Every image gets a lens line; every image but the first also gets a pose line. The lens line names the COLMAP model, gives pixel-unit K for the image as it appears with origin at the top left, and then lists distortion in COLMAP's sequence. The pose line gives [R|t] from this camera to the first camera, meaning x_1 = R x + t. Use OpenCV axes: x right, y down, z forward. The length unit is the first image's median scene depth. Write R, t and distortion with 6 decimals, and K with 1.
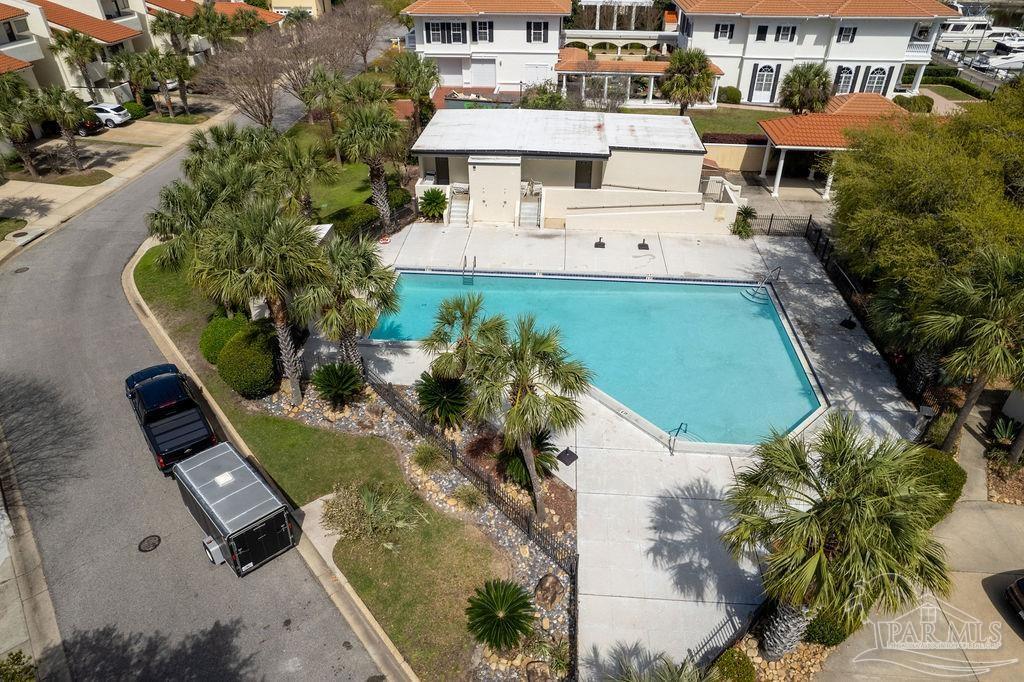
lens RADIAL K [[646.2, 0, 518.2], [0, 646.2, 341.2], [0, 0, 1]] dist [-0.024583, 0.010597]
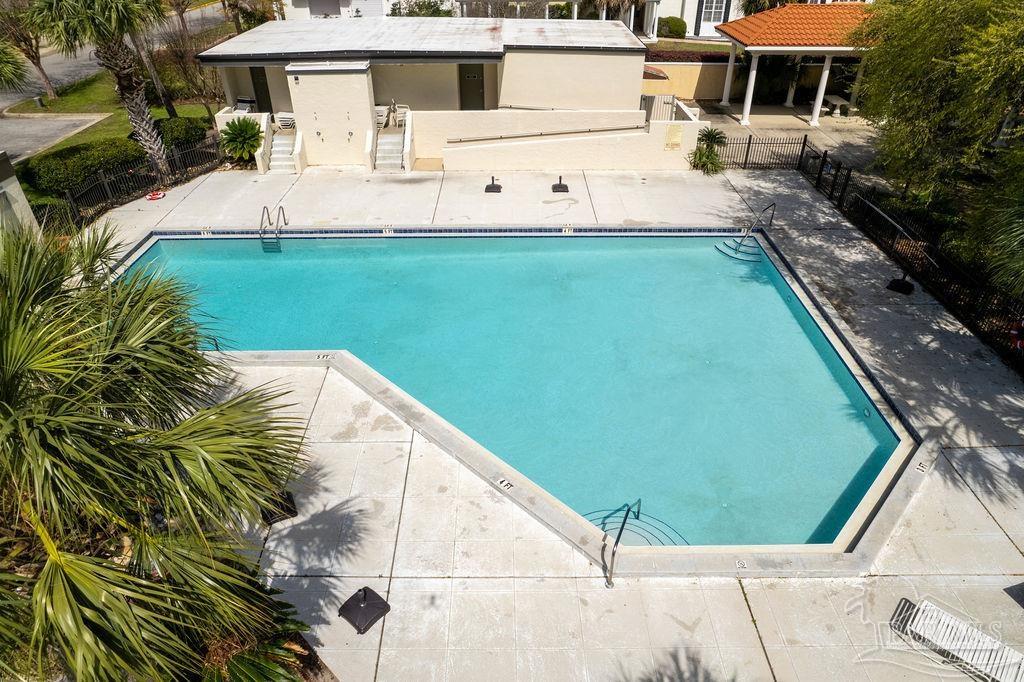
lens RADIAL K [[646.2, 0, 507.5], [0, 646.2, 342.7], [0, 0, 1]] dist [-0.024583, 0.010597]
pose [[0.997061, -0.048915, 0.058972, 0.101173], [0.049072, 0.998795, -0.001218, 0.006927], [-0.058841, 0.004108, 0.998259, 0.378679]]
